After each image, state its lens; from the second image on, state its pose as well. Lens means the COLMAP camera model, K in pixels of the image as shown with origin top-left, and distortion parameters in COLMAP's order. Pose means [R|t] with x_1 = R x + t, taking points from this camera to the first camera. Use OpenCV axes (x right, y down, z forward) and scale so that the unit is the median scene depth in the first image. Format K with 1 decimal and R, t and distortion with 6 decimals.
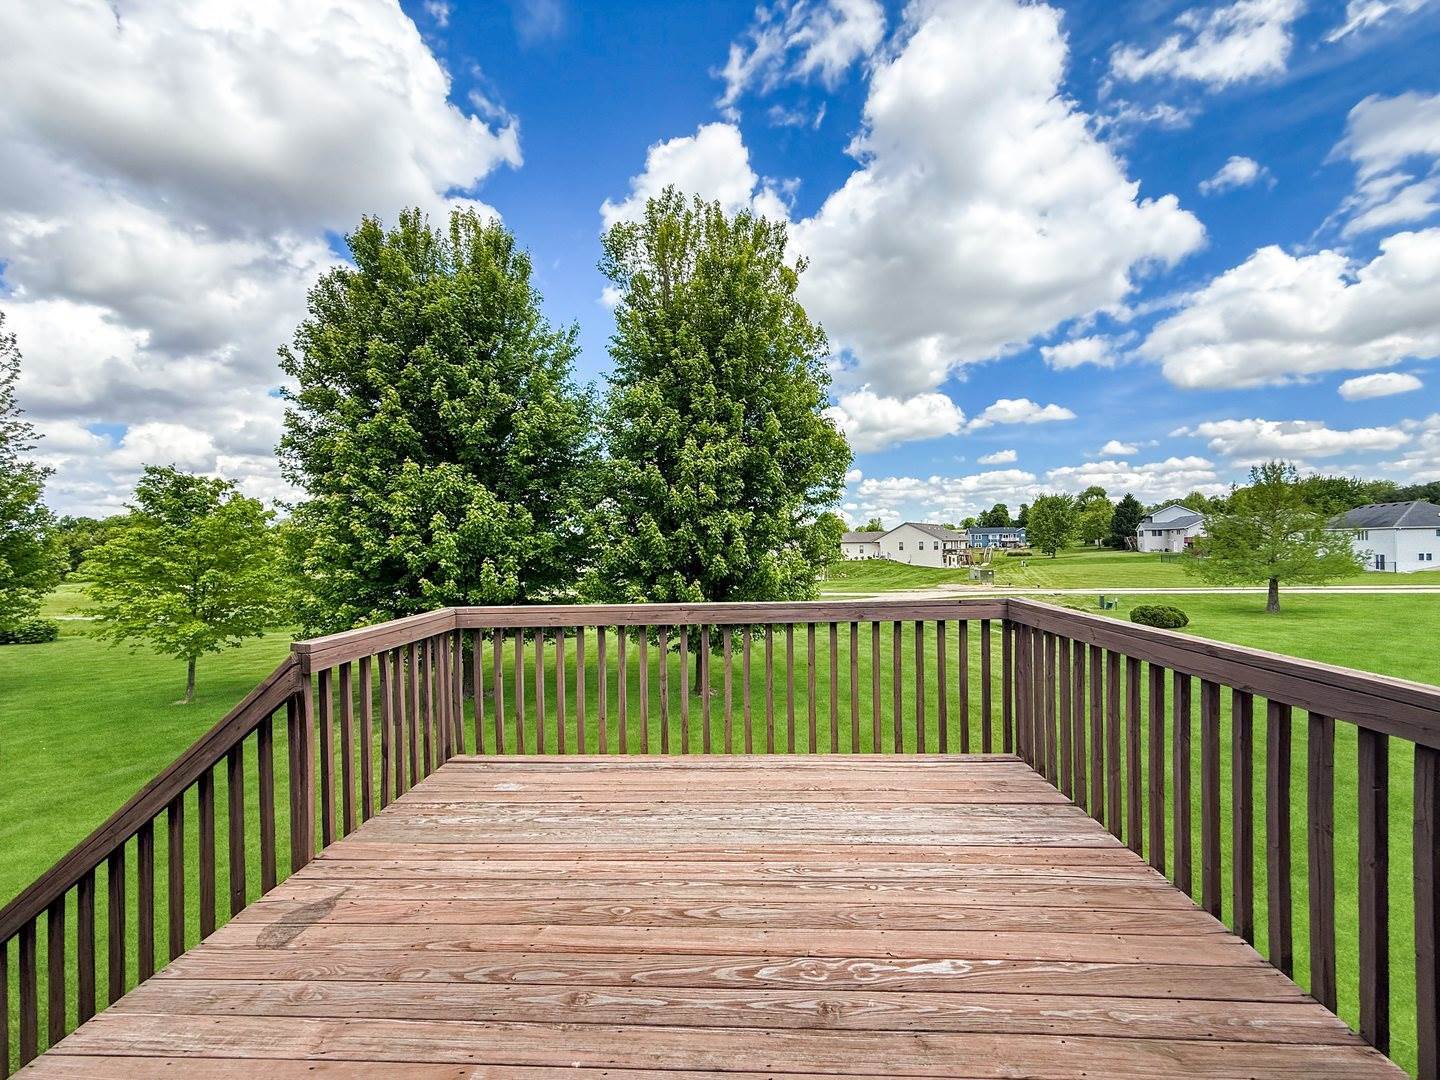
lens RADIAL K [[538.2, 0, 682.0], [0, 538.2, 541.2], [0, 0, 1]] dist [0.005529, 0.000331]
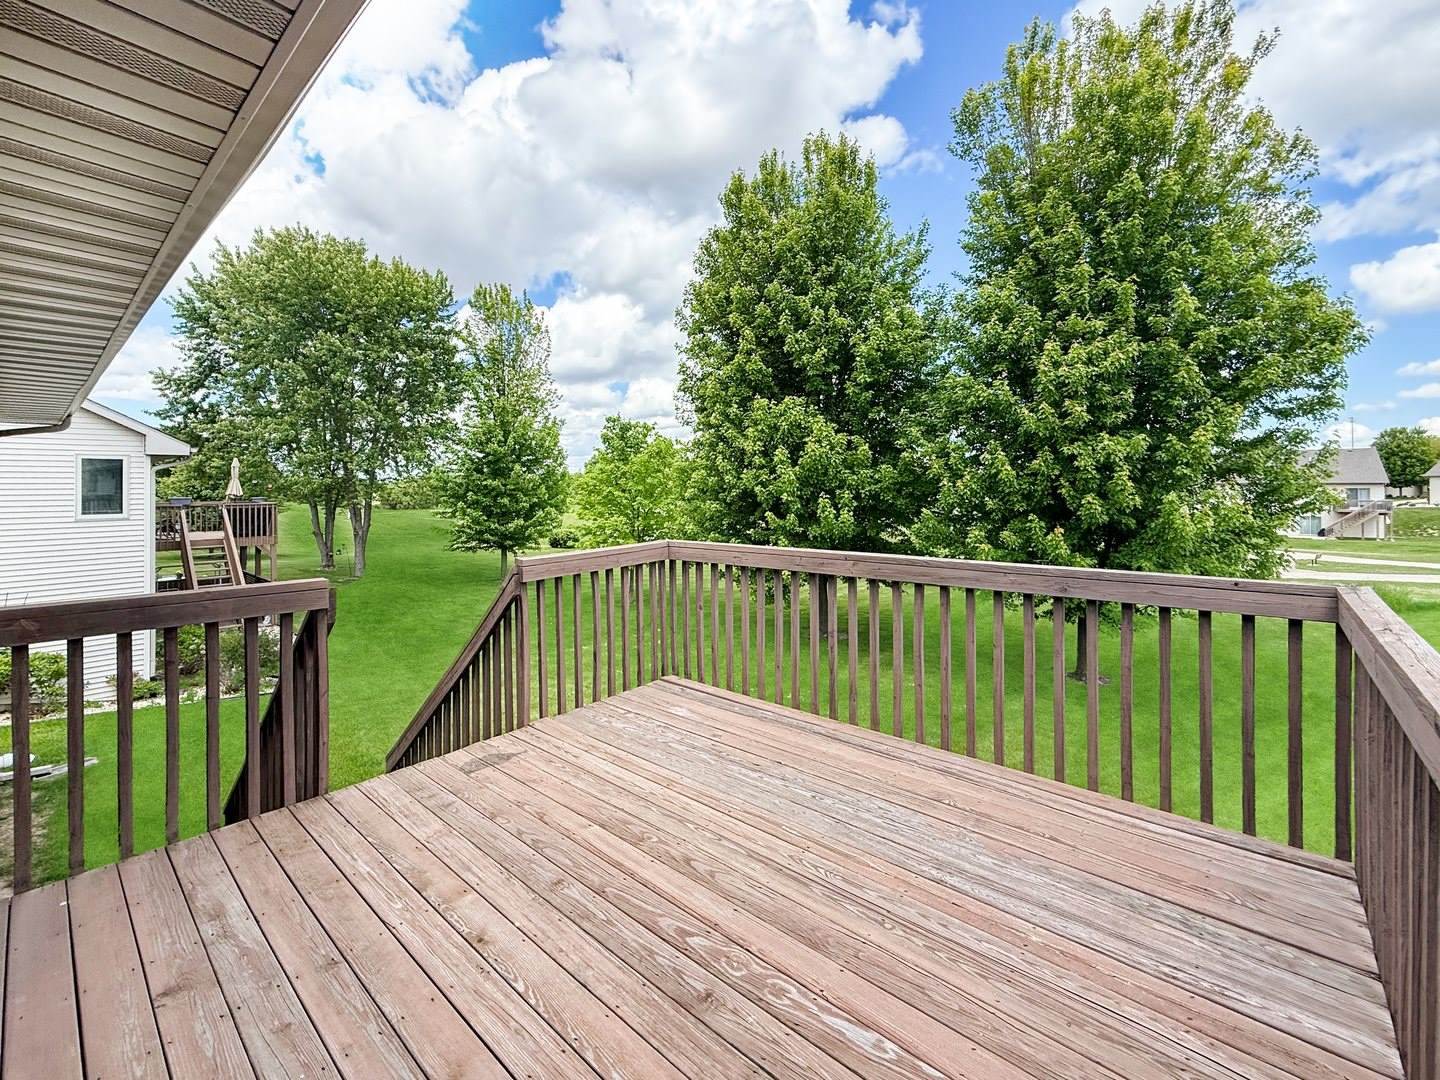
lens RADIAL K [[603.6, 0, 716.3], [0, 603.6, 472.4], [0, 0, 1]] dist [0.003400, 0.000824]
pose [[0.796918, -0.001851, -0.604085, 0.134024], [0.001087, 0.999998, -0.001630, -0.003612], [0.604087, 0.000642, 0.796918, 0.028248]]
